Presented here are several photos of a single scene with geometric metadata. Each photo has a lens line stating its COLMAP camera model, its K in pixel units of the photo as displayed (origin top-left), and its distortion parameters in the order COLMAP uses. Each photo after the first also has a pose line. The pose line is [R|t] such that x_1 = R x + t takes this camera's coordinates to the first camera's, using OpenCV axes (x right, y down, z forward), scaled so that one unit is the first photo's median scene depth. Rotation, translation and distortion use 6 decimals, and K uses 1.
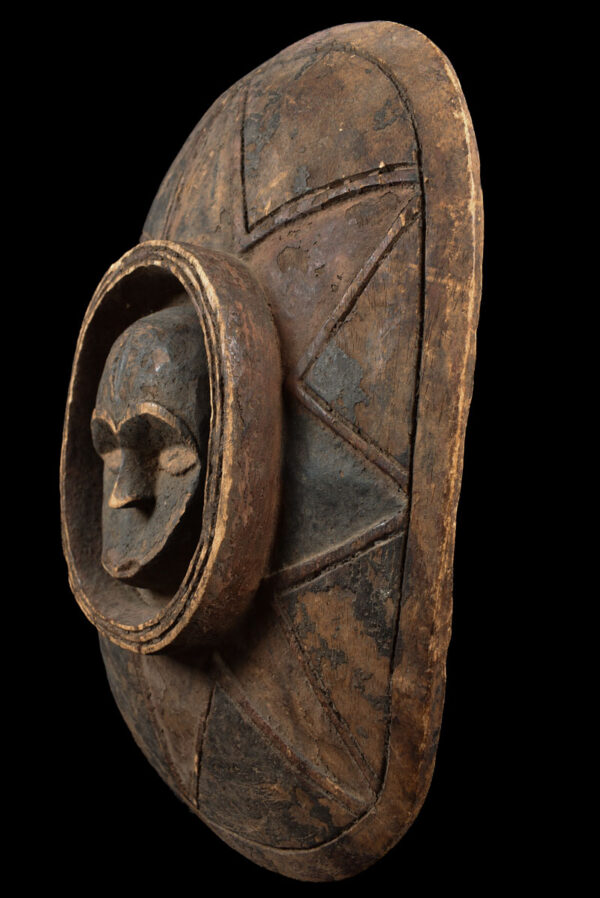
lens RADIAL K [[701.7, 0, 302.7], [0, 701.7, 448.9], [0, 0, 1]] dist [-0.101655, 0.009556]
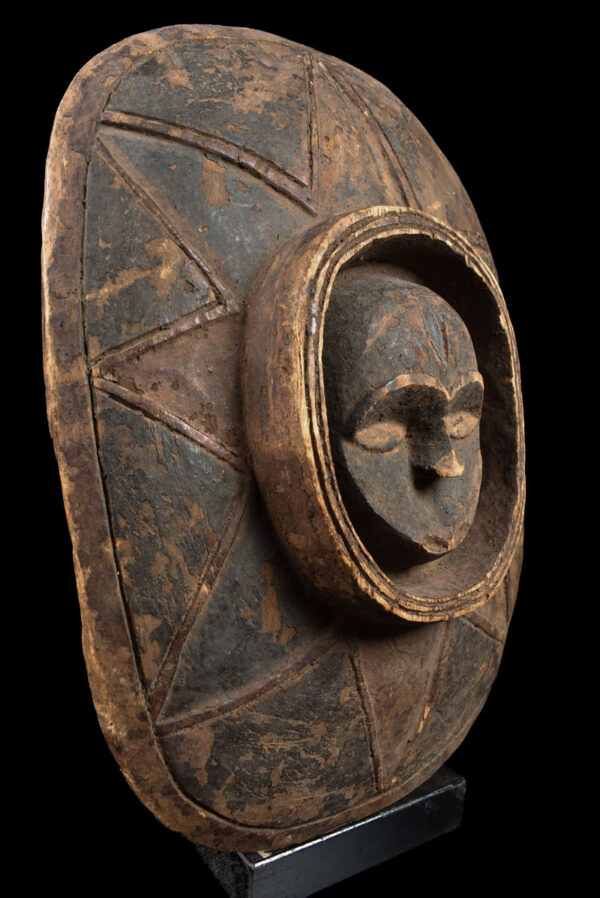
lens RADIAL K [[701.7, 0, 299.7], [0, 701.7, 448.7], [0, 0, 1]] dist [-0.101655, 0.009556]
pose [[-0.025473, -0.041623, 0.998809, -1.477195], [0.085767, 0.995358, 0.043667, -0.018554], [-0.995990, 0.086777, -0.021784, 1.466707]]
